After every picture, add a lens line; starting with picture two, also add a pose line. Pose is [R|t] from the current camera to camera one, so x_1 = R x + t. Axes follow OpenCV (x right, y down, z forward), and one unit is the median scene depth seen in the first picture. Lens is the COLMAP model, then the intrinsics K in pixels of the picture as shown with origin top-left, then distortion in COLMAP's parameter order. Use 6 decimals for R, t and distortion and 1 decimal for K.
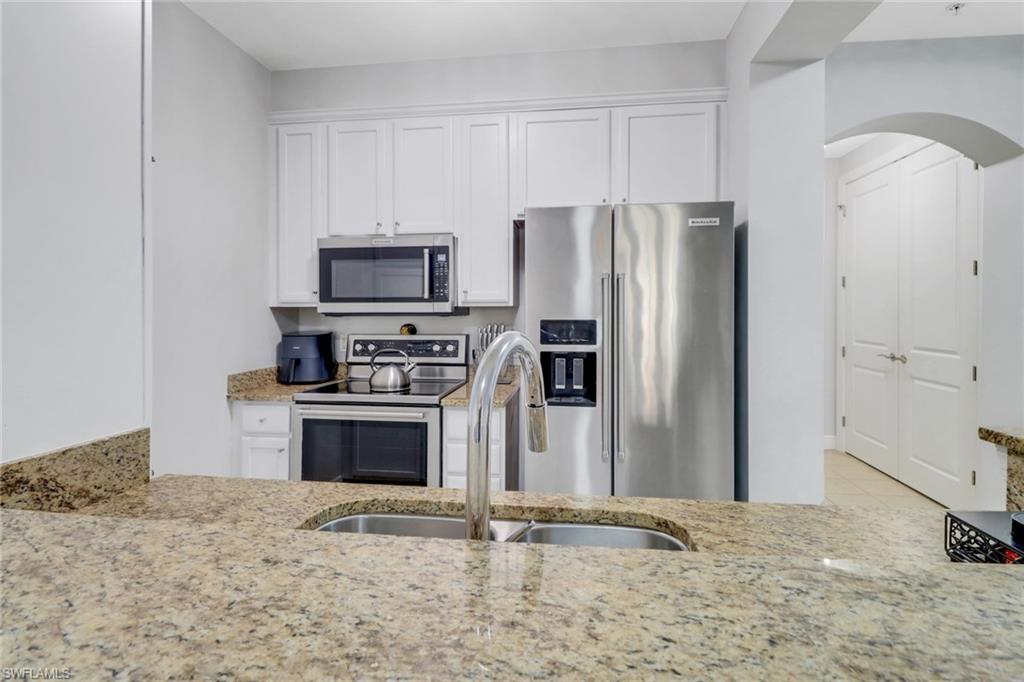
lens RADIAL K [[487.5, 0, 510.3], [0, 487.5, 315.7], [0, 0, 1]] dist [-0.009098, -0.008184]
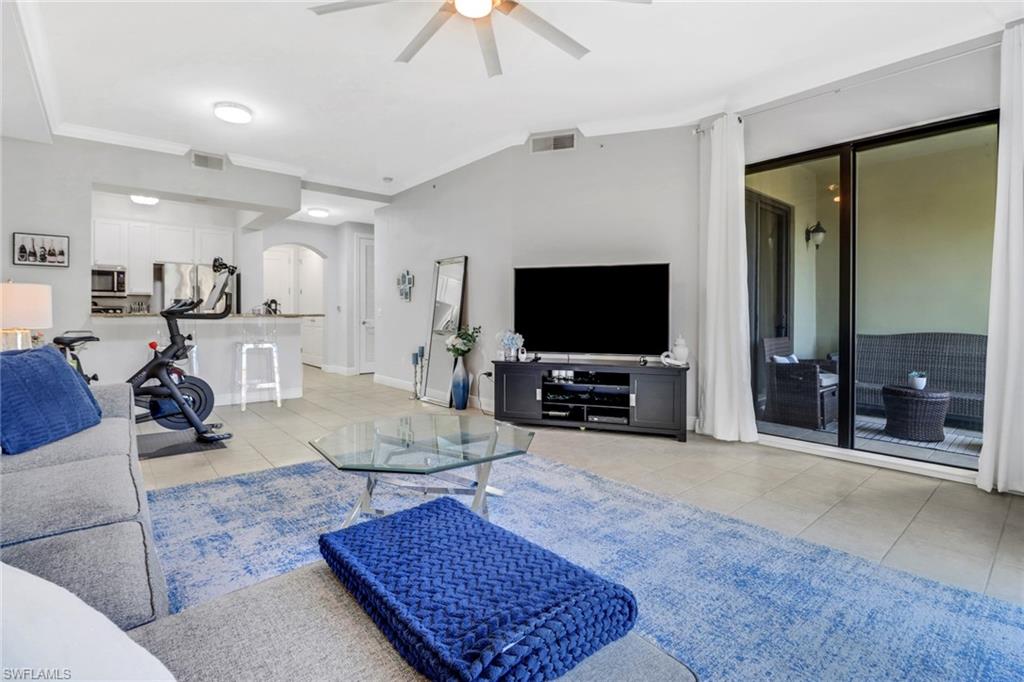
lens RADIAL K [[484.0, 0, 514.7], [0, 484.0, 323.2], [0, 0, 1]] dist [-0.001080, -0.010846]
pose [[0.666504, -0.006846, 0.745470, -0.653115], [0.005892, 0.999975, 0.003915, 0.140415], [-0.745478, 0.001783, 0.666527, -2.298072]]
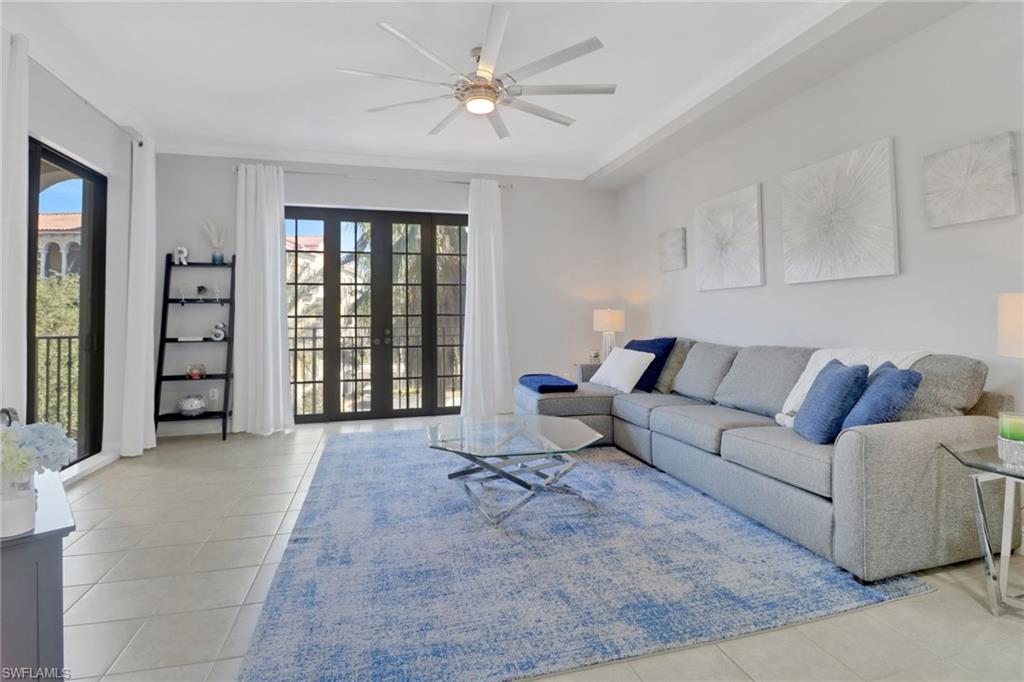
lens RADIAL K [[484.0, 0, 511.3], [0, 484.0, 297.4], [0, 0, 1]] dist [-0.001080, -0.010846]
pose [[-0.922364, -0.004541, -0.386294, 0.387767], [0.005164, 0.999697, -0.024081, 0.073598], [0.386287, -0.024206, -0.922061, -0.459381]]
